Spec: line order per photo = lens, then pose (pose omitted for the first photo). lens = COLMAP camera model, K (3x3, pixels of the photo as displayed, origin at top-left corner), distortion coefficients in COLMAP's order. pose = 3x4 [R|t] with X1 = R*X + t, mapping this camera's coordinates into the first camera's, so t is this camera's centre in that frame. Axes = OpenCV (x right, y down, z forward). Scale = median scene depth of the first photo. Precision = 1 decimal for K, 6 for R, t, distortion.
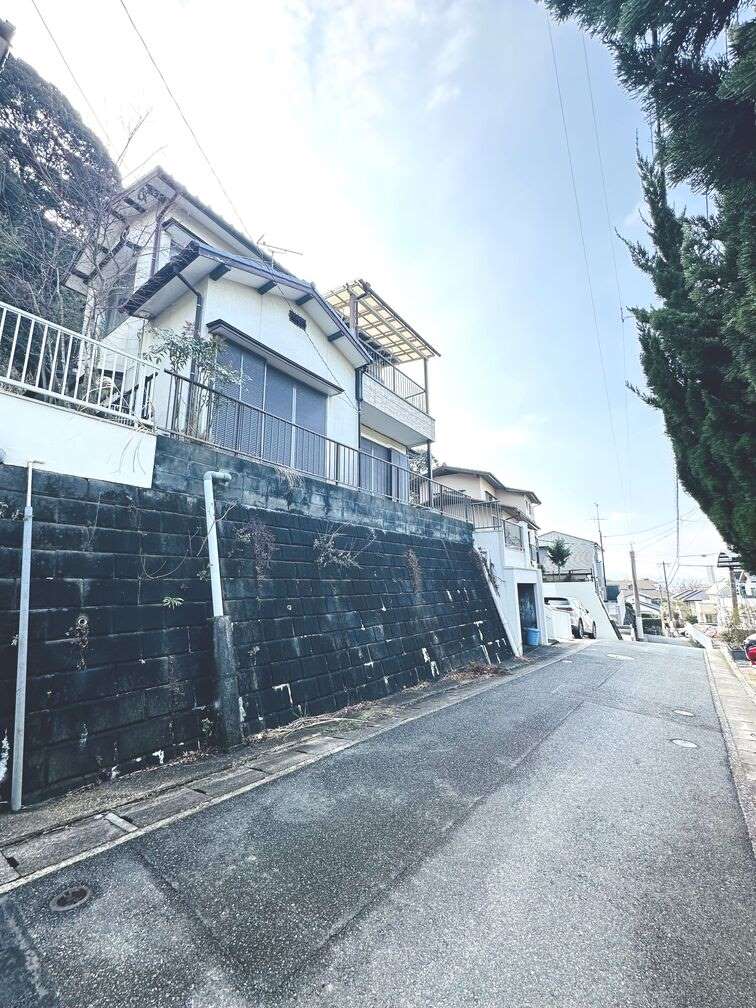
lens RADIAL K [[400.7, 0, 378.0], [0, 400.7, 504.0], [0, 0, 1]] dist [-0.001588, -0.000048]
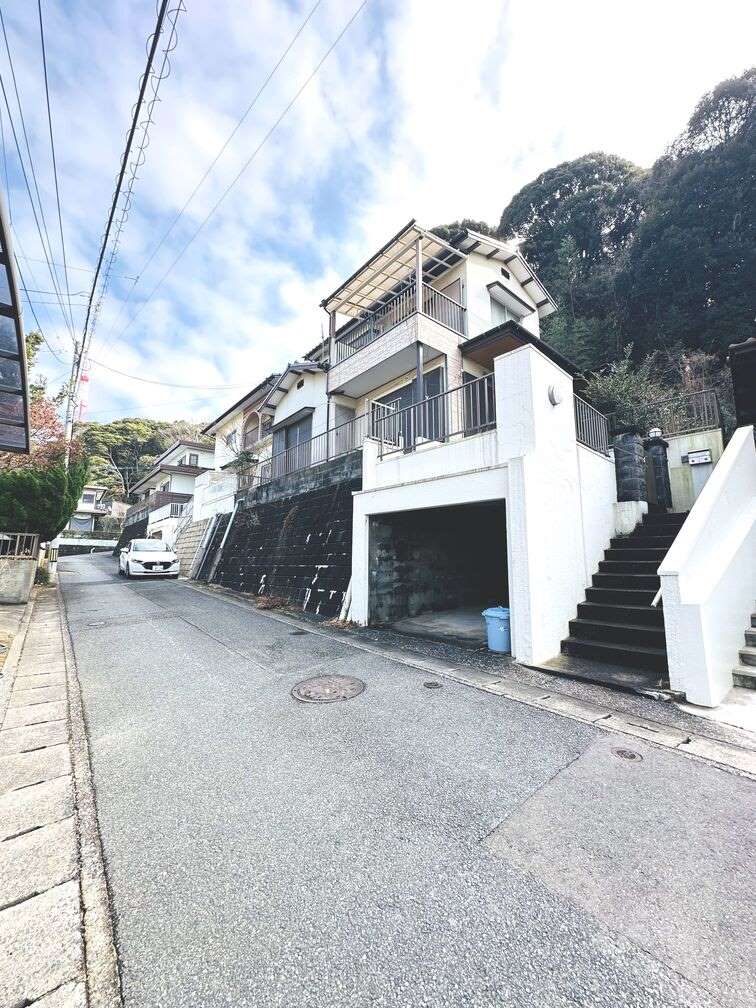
lens RADIAL K [[400.7, 0, 378.0], [0, 400.7, 504.0], [0, 0, 1]] dist [-0.001588, -0.000048]
pose [[-0.236982, -0.144516, -0.960705, 1.661756], [0.180124, 0.965193, -0.189623, 0.533117], [0.954670, -0.217984, -0.202703, 2.007528]]
